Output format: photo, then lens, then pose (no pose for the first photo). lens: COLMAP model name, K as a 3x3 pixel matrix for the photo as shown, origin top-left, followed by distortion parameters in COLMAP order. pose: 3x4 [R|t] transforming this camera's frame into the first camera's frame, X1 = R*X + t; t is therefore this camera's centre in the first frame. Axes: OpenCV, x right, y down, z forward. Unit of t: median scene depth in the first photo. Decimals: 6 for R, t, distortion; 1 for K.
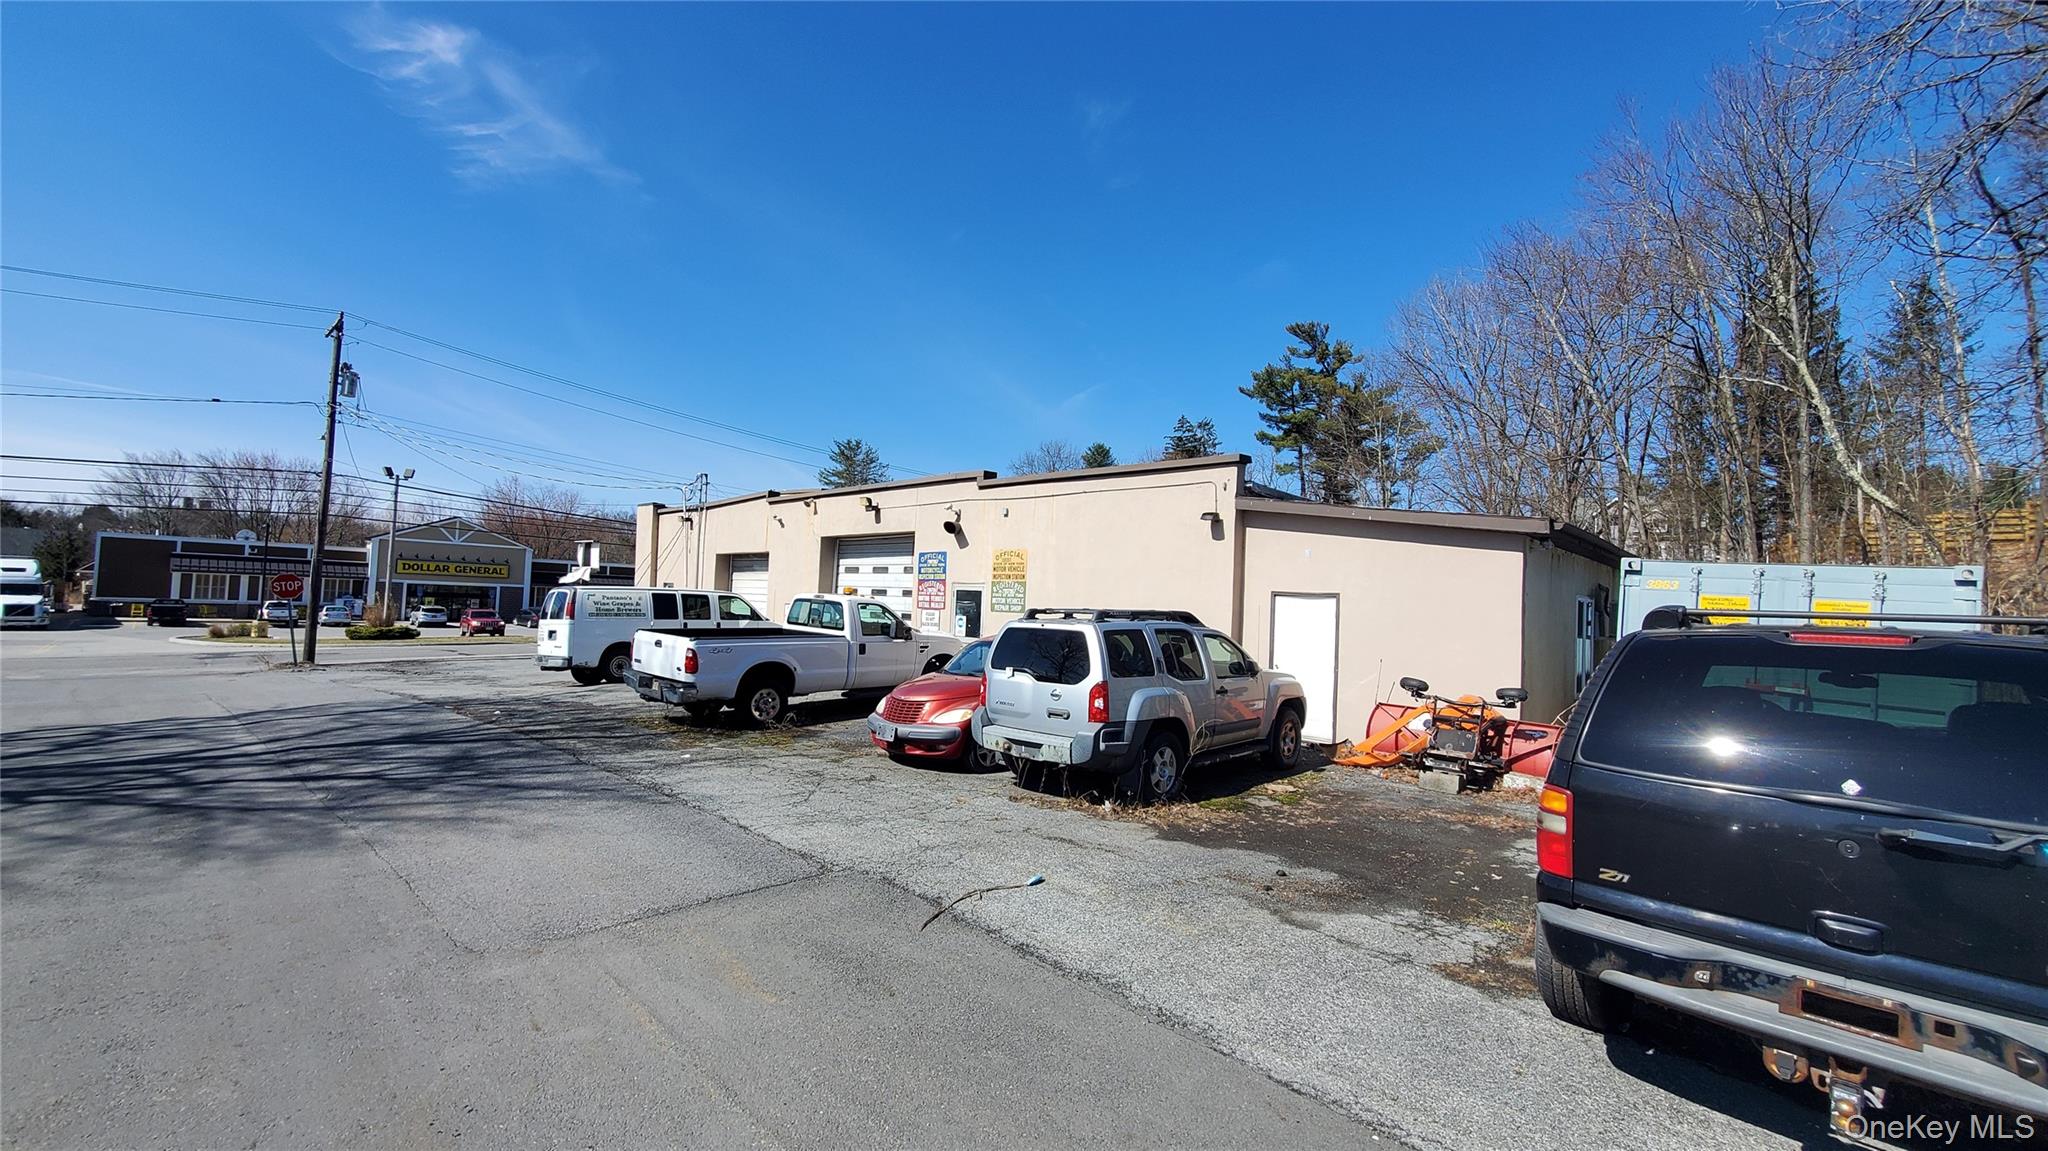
lens RADIAL K [[816.0, 0, 1016.9], [0, 816.0, 573.3], [0, 0, 1]] dist [0.011406, -0.009215]
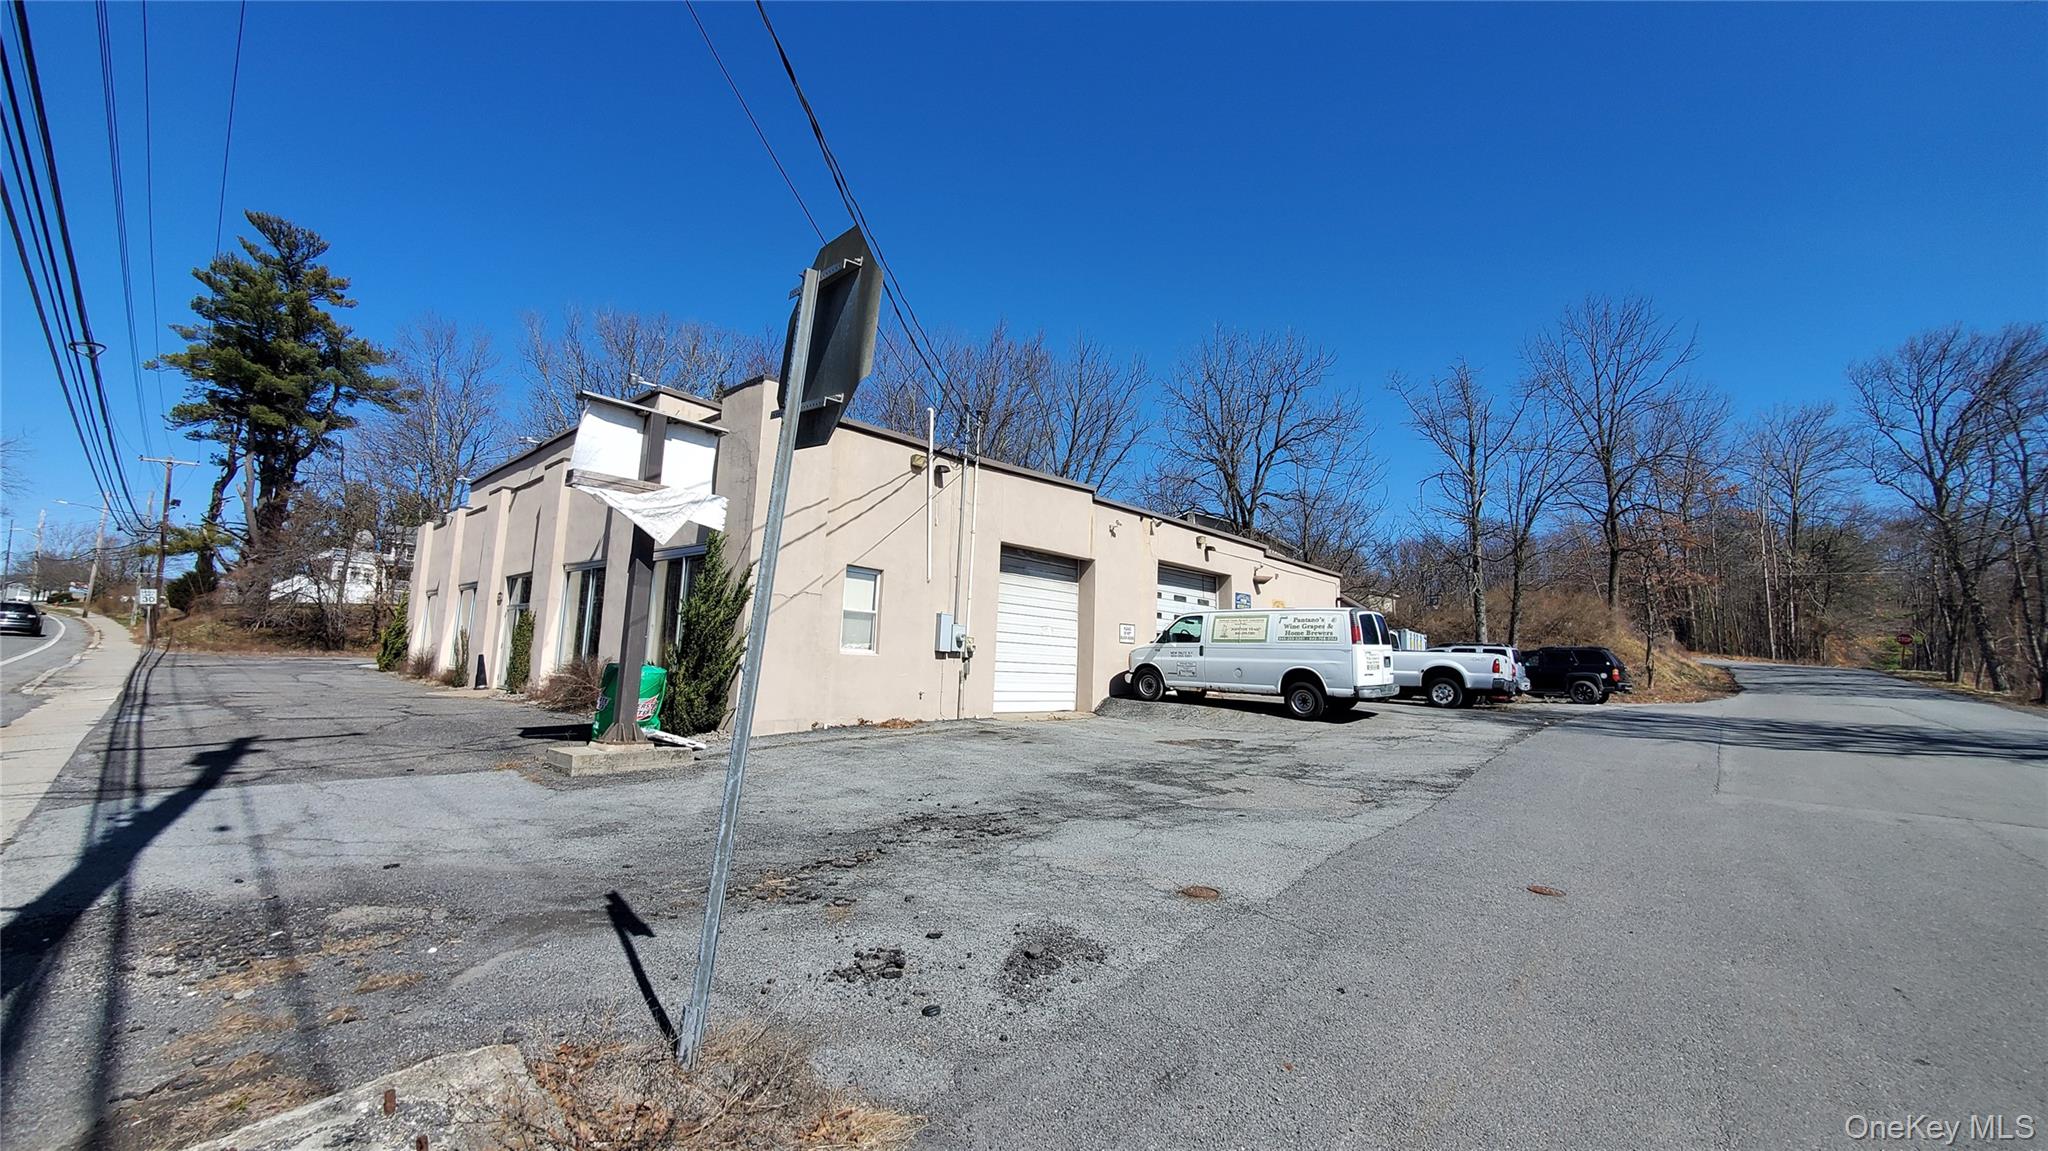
lens RADIAL K [[816.0, 0, 1016.9], [0, 816.0, 573.3], [0, 0, 1]] dist [0.011406, -0.009215]
pose [[-0.034311, 0.079025, 0.996282, -1.489422], [-0.068434, 0.994343, -0.081228, 0.078800], [-0.997065, -0.070966, -0.028709, 1.463216]]
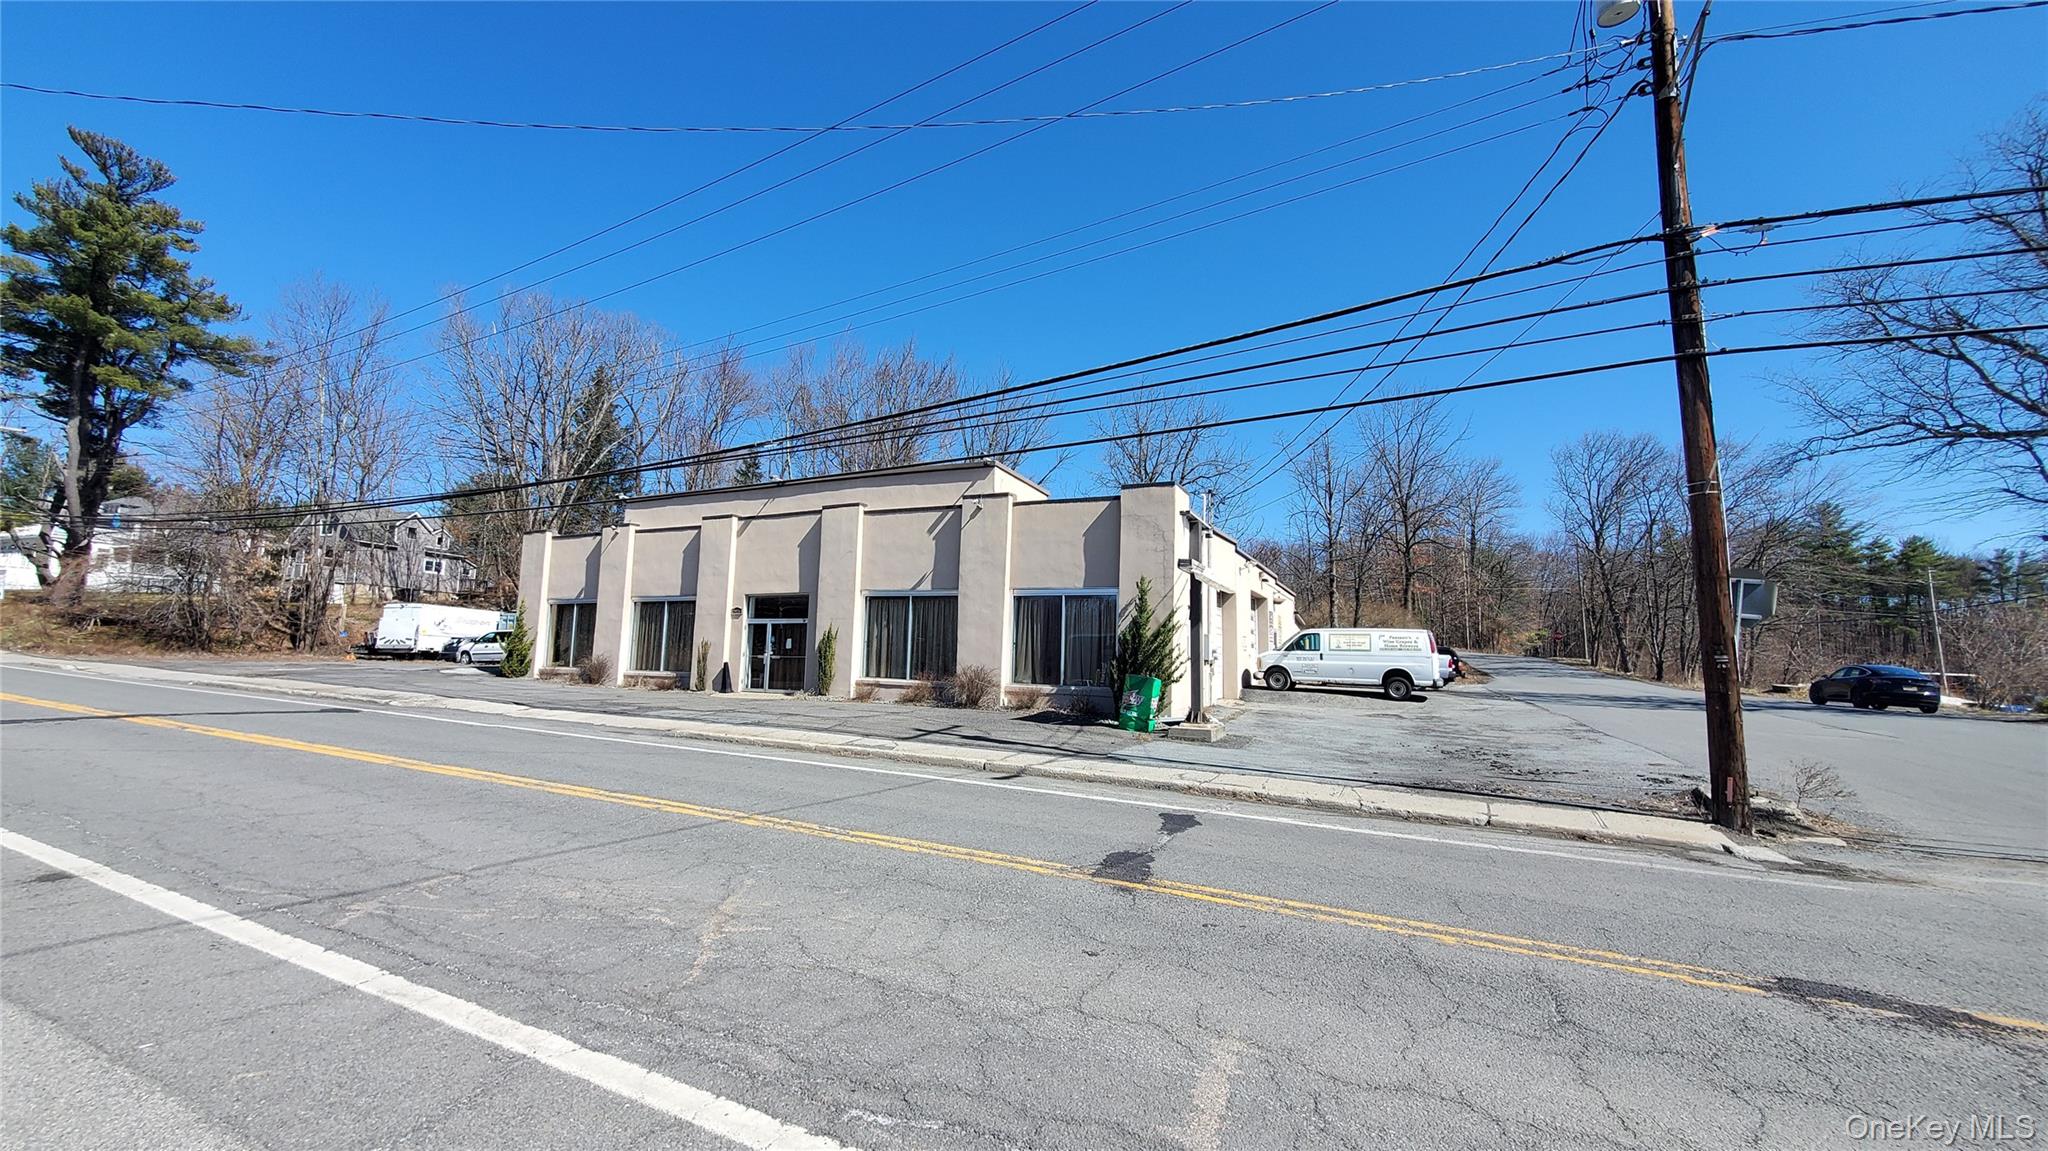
lens RADIAL K [[816.0, 0, 1016.9], [0, 816.0, 573.3], [0, 0, 1]] dist [0.011406, -0.009215]
pose [[-0.333067, 0.060723, 0.940946, -1.681867], [-0.065925, 0.993982, -0.087481, 0.089611], [-0.940596, -0.091168, -0.327060, 2.083505]]
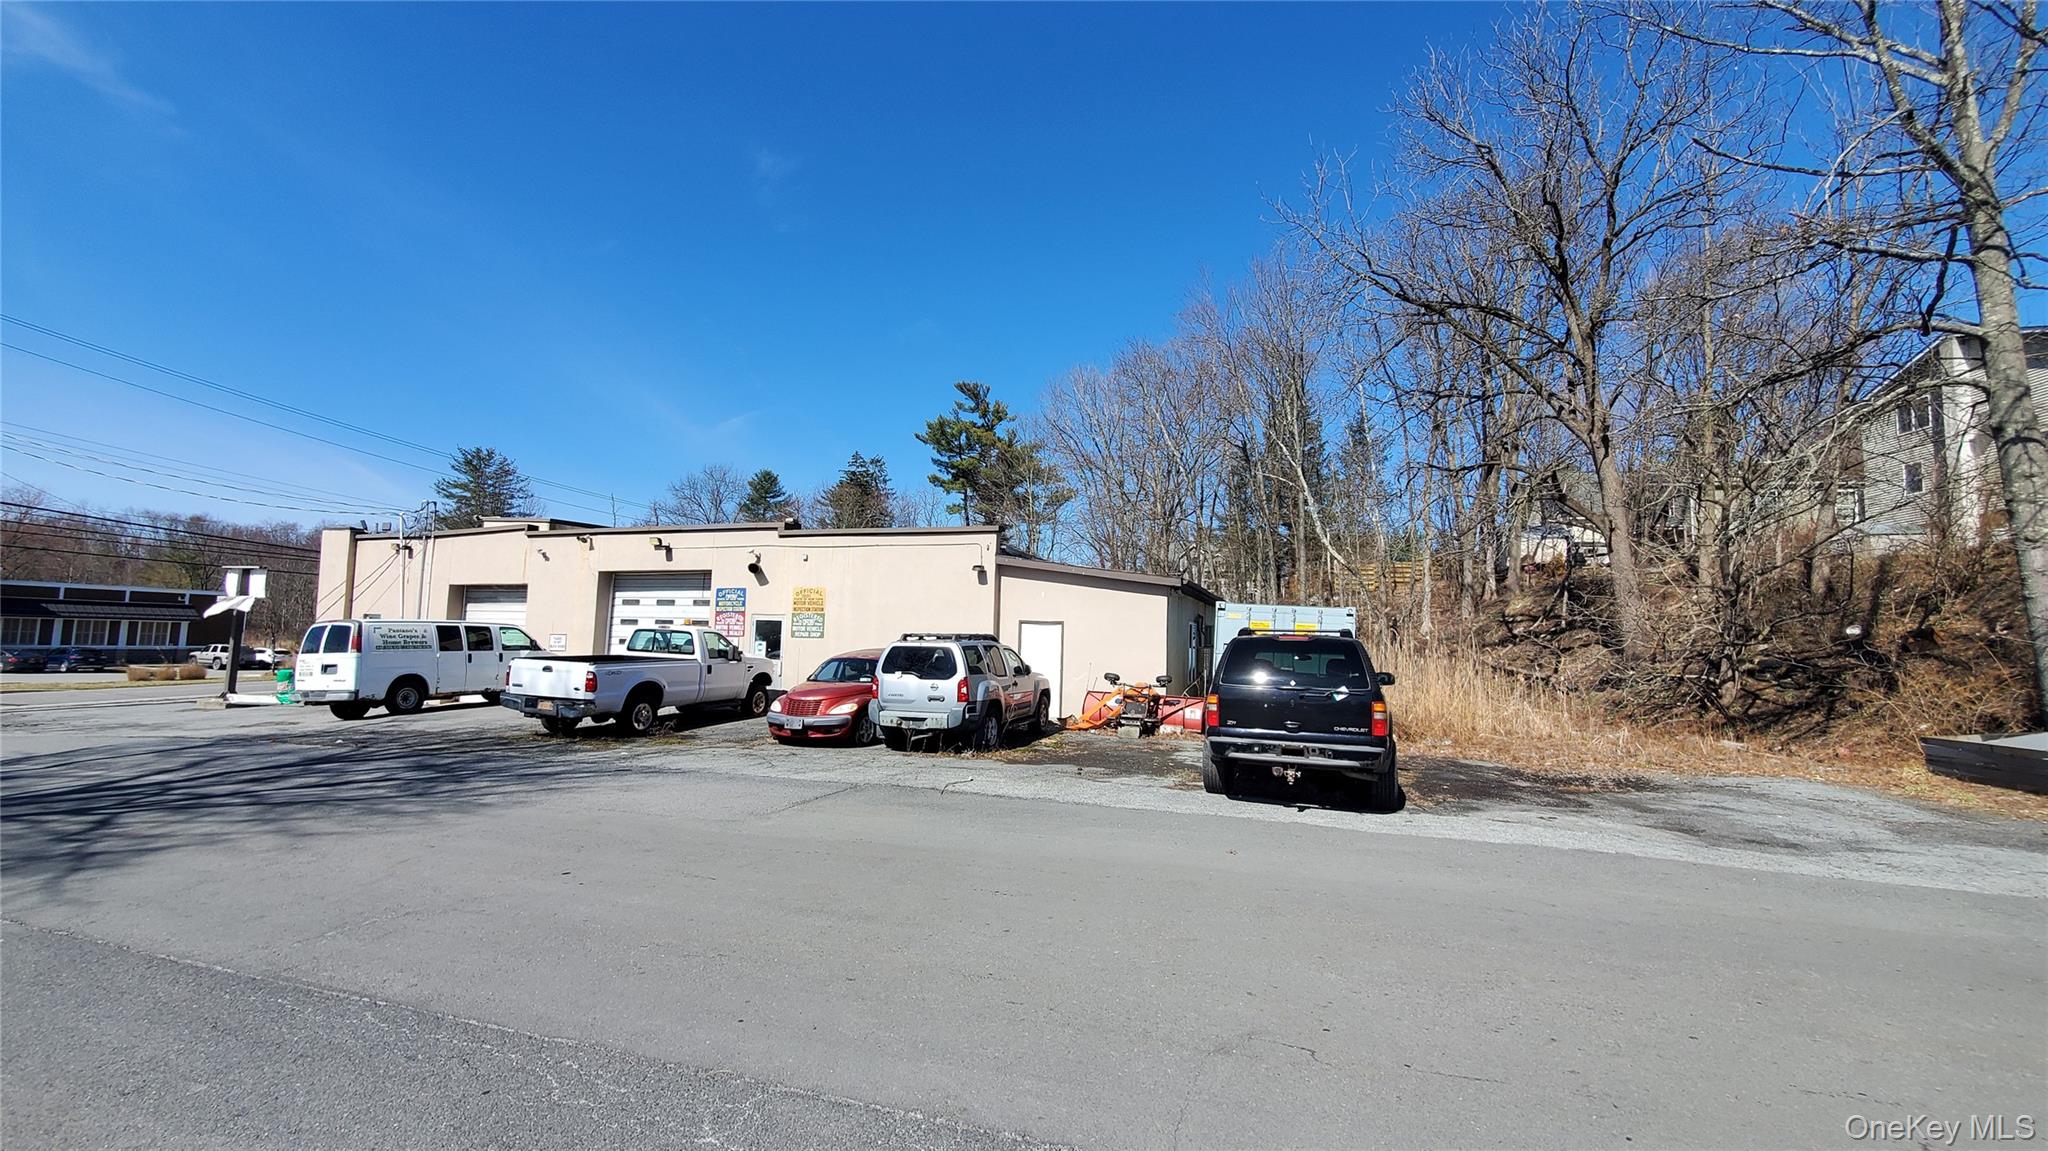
lens RADIAL K [[818.8, 0, 1024.0], [0, 818.8, 575.5], [0, 0, 1]] dist [-0.000138, 0.000009]
pose [[0.907706, 0.015234, 0.419330, -0.223730], [-0.003185, 0.999562, -0.029418, -0.011293], [-0.419595, 0.025368, 0.907357, -0.257333]]
